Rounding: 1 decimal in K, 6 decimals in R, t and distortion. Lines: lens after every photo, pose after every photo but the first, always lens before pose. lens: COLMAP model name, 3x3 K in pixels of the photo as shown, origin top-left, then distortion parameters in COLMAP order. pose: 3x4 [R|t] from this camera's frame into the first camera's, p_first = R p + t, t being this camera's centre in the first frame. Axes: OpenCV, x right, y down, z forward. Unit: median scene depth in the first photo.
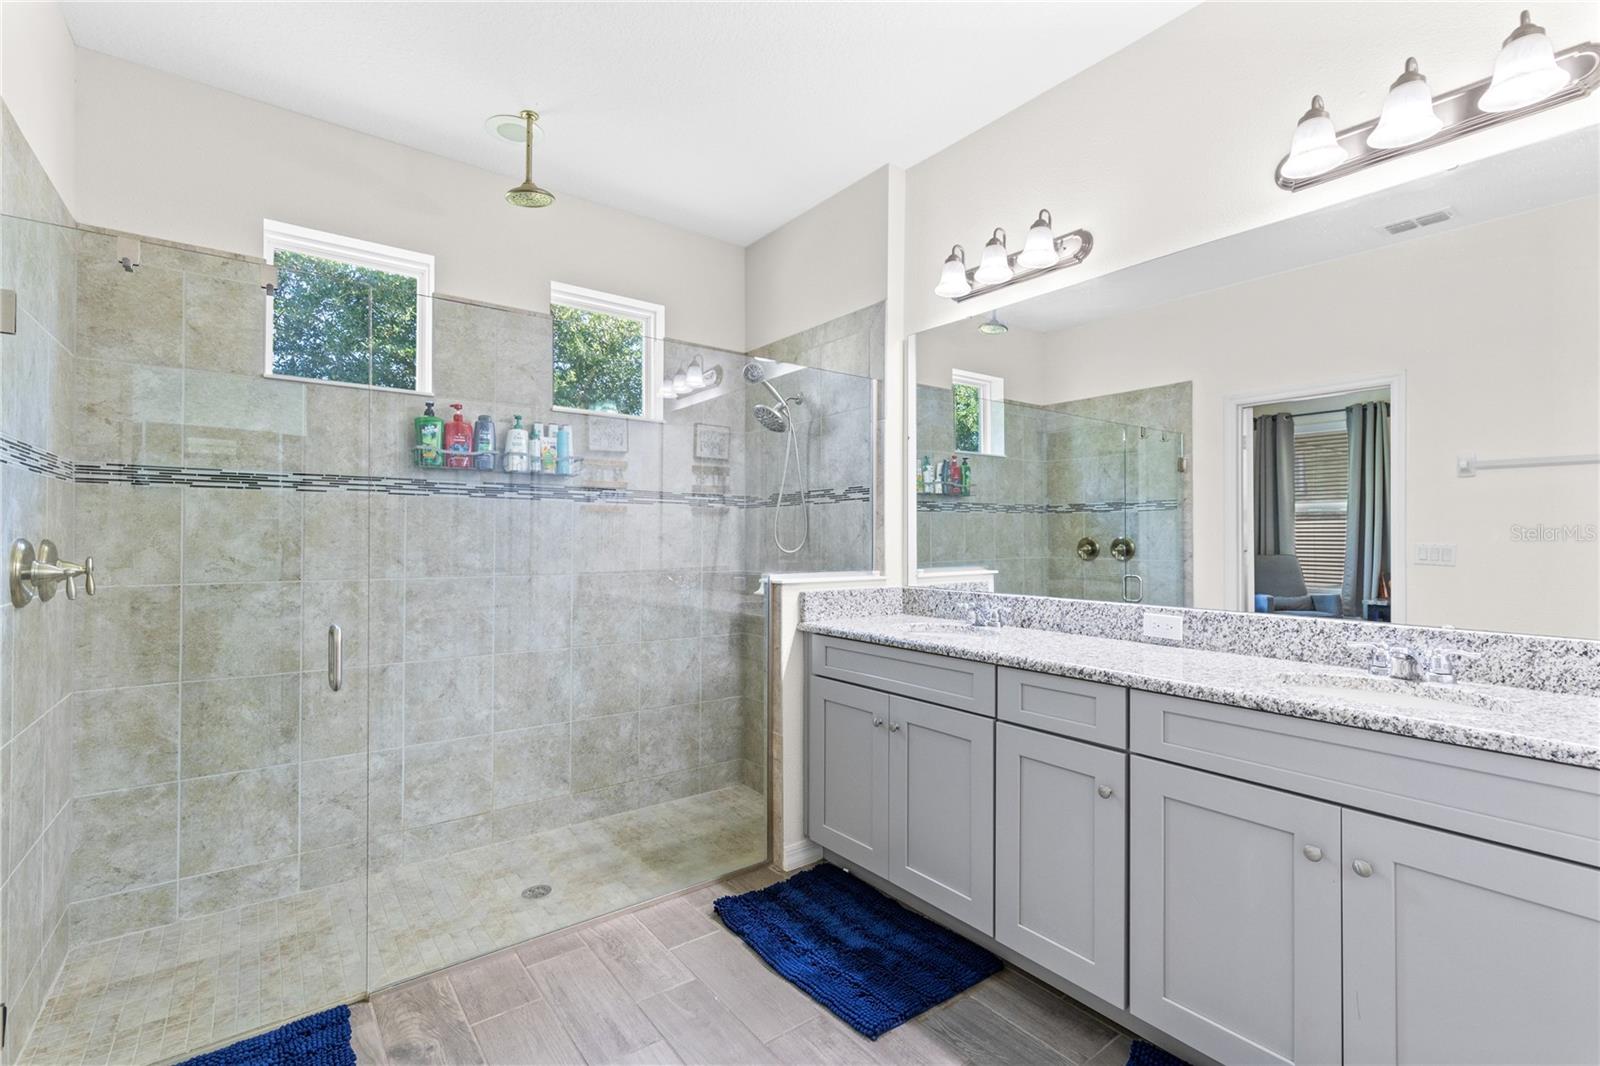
lens RADIAL K [[719.2, 0, 806.5], [0, 719.2, 535.3], [0, 0, 1]] dist [0.004585, -0.000082]
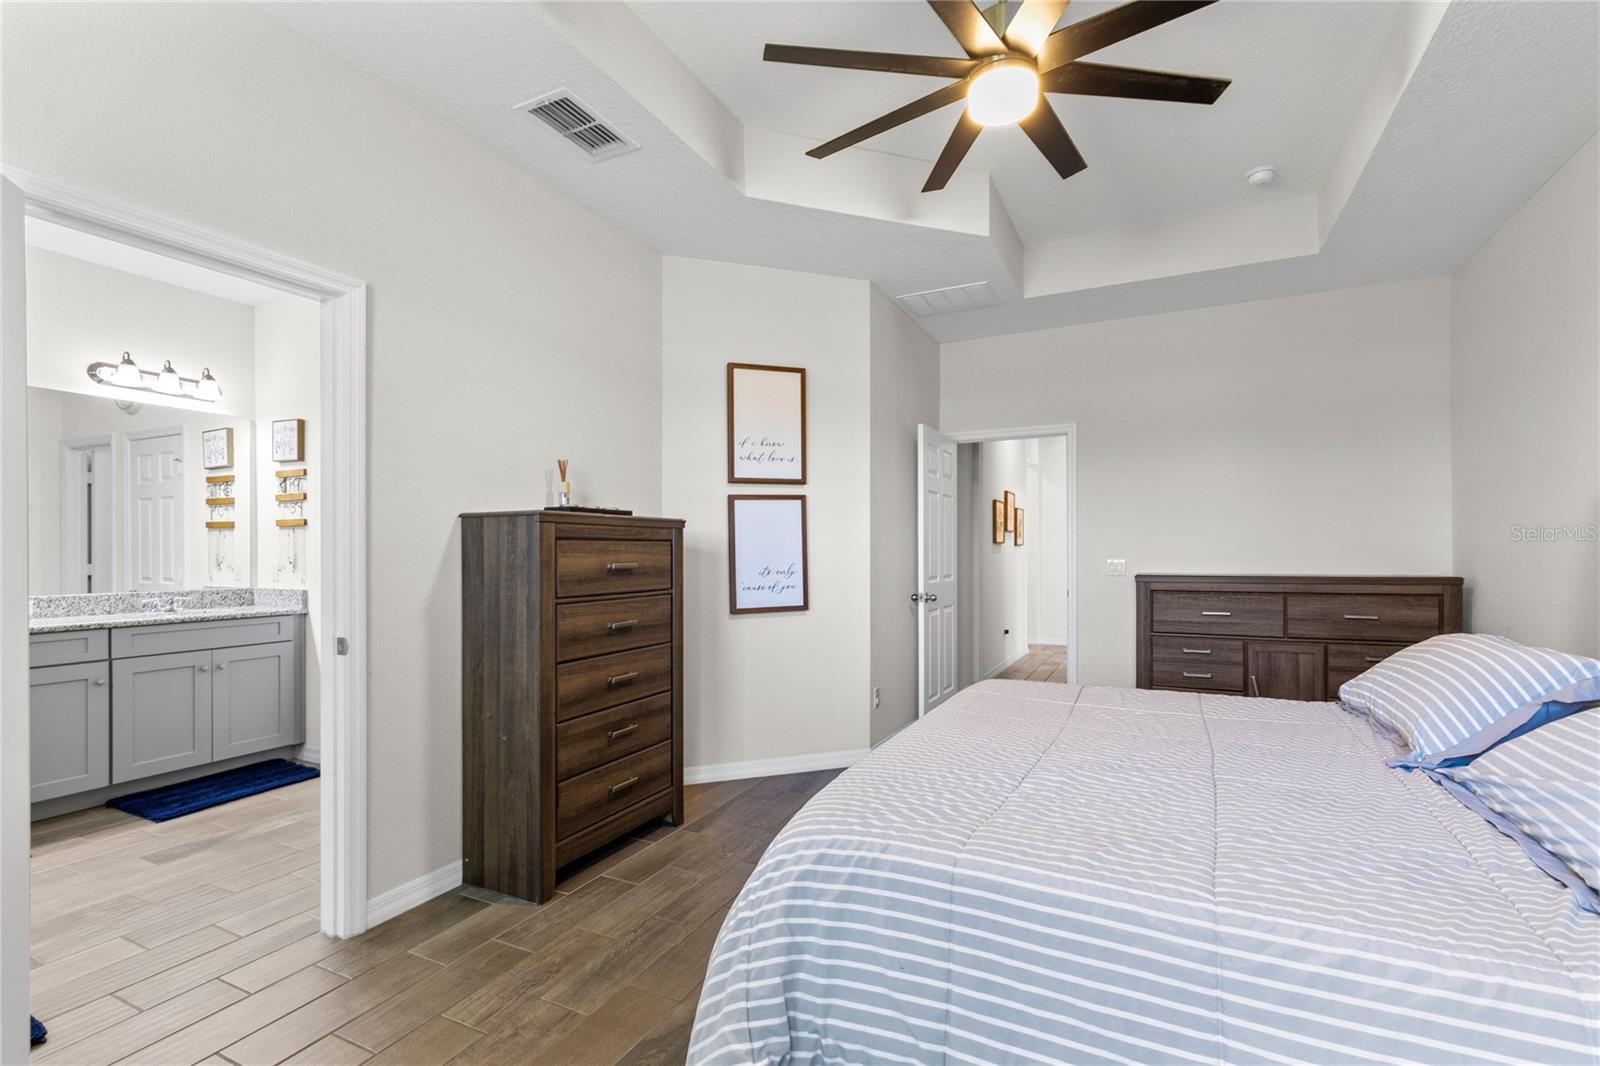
lens RADIAL K [[719.2, 0, 806.5], [0, 719.2, 535.3], [0, 0, 1]] dist [0.004585, -0.000082]
pose [[-0.434100, 0.016464, 0.900714, -2.263250], [-0.001901, 0.999814, -0.019192, -0.016942], [-0.900862, -0.010044, -0.433988, 0.111638]]
